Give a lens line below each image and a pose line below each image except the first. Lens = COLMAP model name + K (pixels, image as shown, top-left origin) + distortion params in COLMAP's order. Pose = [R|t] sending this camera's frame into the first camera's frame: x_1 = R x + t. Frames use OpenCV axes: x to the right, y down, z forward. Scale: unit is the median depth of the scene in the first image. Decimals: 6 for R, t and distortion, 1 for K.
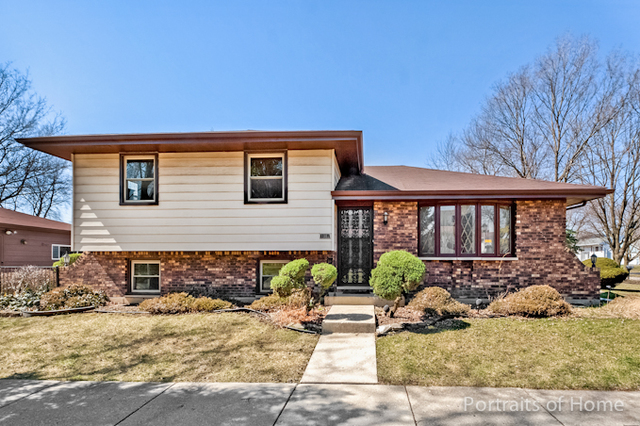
lens RADIAL K [[294.6, 0, 320.6], [0, 294.6, 253.9], [0, 0, 1]] dist [0.013487, 0.000085]
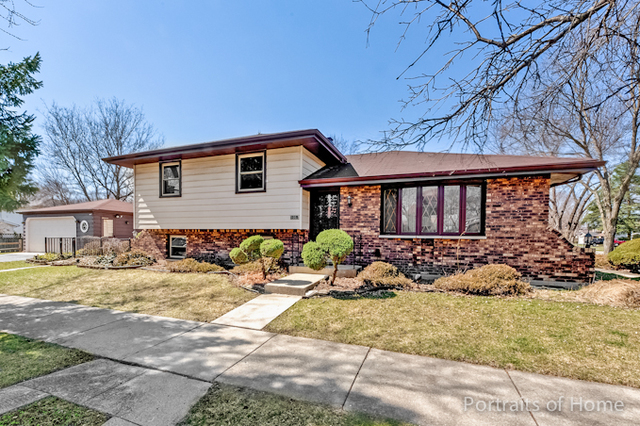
lens RADIAL K [[254.1, 0, 296.3], [0, 254.1, 238.7], [0, 0, 1]] dist [0.013681, -0.000040]
pose [[0.956298, 0.013661, -0.292074, 0.323539], [-0.005026, 0.999528, 0.030294, -0.003105], [0.292350, -0.027503, 0.955916, -0.017312]]
